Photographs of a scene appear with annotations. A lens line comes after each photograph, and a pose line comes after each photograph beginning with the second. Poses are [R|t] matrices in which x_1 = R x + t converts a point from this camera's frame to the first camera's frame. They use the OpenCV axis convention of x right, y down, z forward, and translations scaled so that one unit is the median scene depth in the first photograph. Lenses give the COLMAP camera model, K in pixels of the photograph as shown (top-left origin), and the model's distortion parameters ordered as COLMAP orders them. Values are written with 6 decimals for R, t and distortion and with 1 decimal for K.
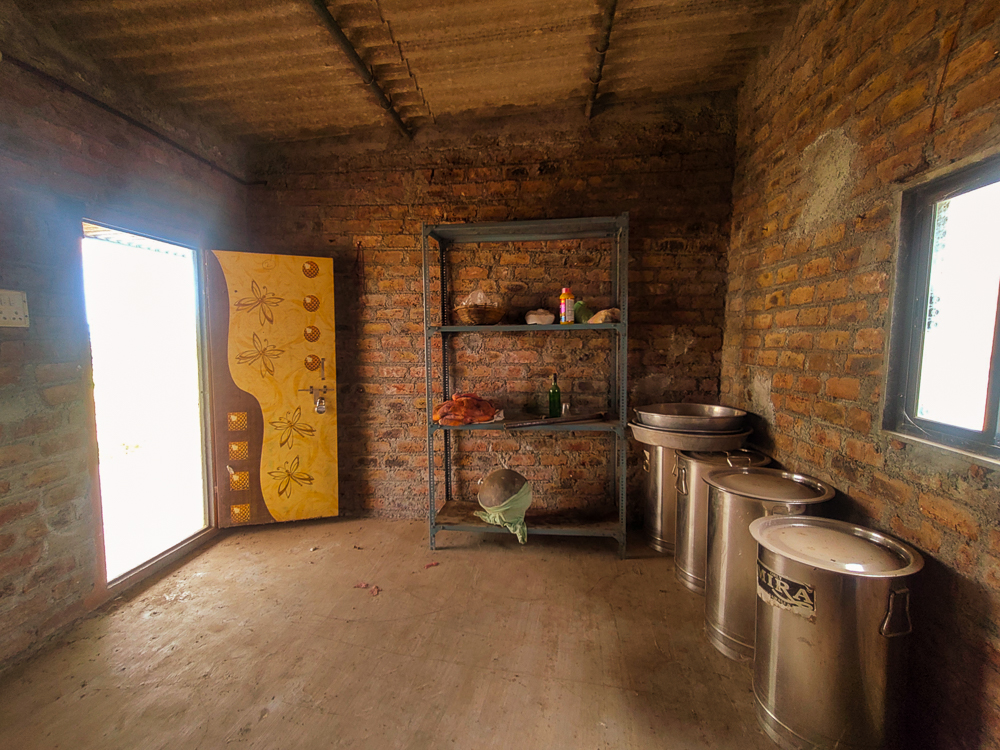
lens RADIAL K [[464.5, 0, 500.0], [0, 464.5, 375.0], [0, 0, 1]] dist [0.003289, 0.000555]
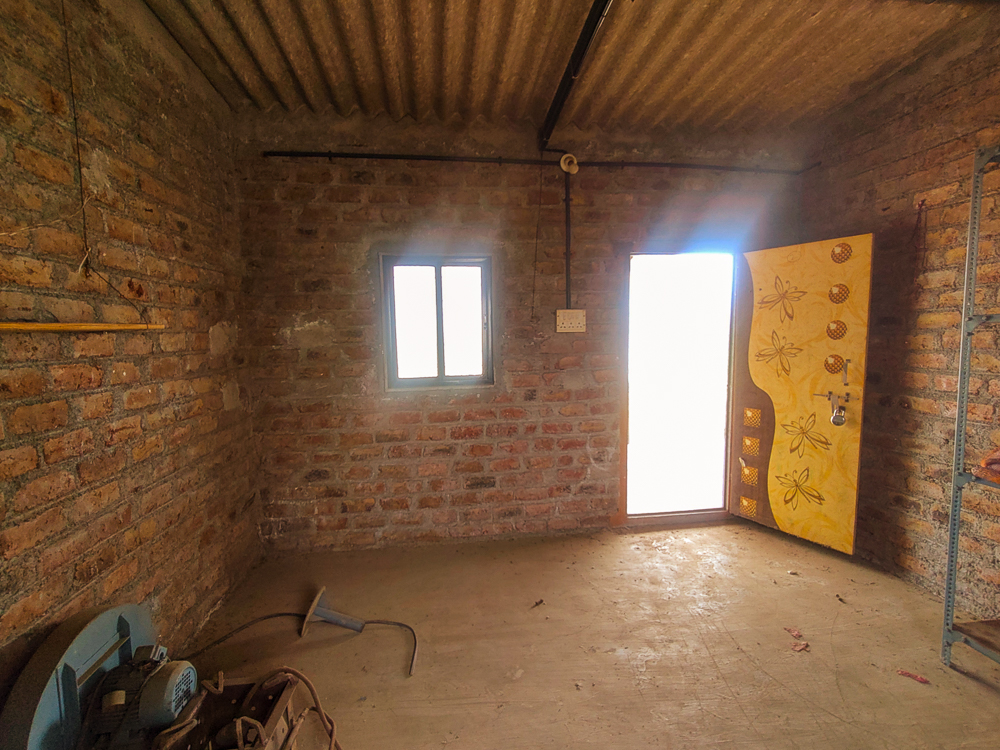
lens RADIAL K [[471.0, 0, 506.6], [0, 471.0, 375.1], [0, 0, 1]] dist [0.001725, 0.000448]
pose [[0.221987, 0.075610, -0.972114, 0.307880], [-0.061776, 0.996076, 0.063366, -0.024498], [0.973091, 0.045987, 0.225787, 0.232189]]
